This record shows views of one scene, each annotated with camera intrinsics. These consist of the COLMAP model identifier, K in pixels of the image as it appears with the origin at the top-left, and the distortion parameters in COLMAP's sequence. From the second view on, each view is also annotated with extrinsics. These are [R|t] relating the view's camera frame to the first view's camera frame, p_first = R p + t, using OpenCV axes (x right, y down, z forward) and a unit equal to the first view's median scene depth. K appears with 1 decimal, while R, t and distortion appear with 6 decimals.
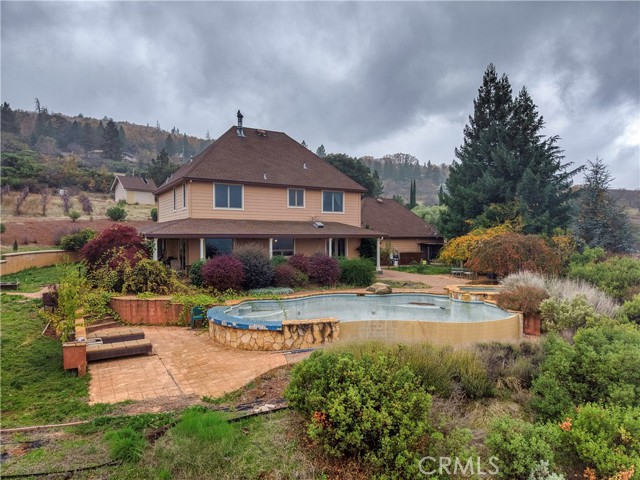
lens RADIAL K [[426.5, 0, 315.3], [0, 426.5, 238.8], [0, 0, 1]] dist [0.026374, -0.021711]
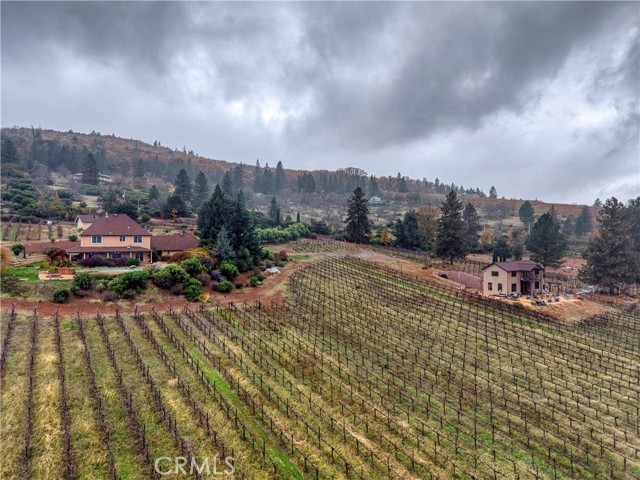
lens RADIAL K [[446.9, 0, 323.8], [0, 446.9, 236.8], [0, 0, 1]] dist [0.025773, -0.020220]
pose [[0.999992, -0.002132, 0.003287, 1.379781], [0.002140, 0.999995, -0.002369, -0.098993], [-0.003282, 0.002376, 0.999992, -2.210823]]
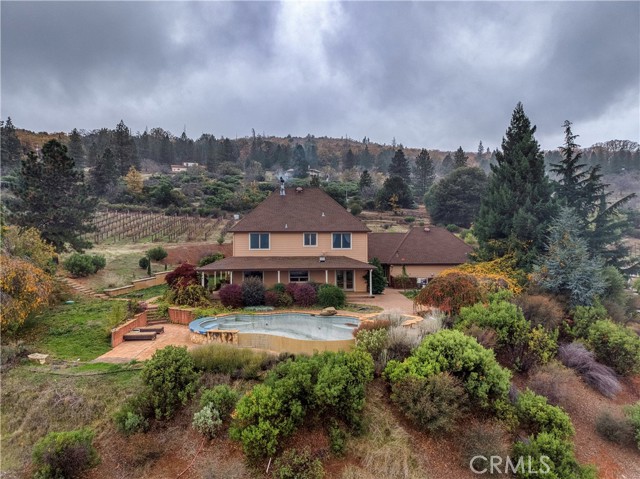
lens RADIAL K [[426.5, 0, 318.6], [0, 426.5, 237.6], [0, 0, 1]] dist [0.026374, -0.021711]
pose [[0.896511, -0.001002, -0.443020, 0.583861], [0.001248, 0.999999, 0.000263, -0.101250], [0.443019, -0.000789, 0.896512, -0.219408]]
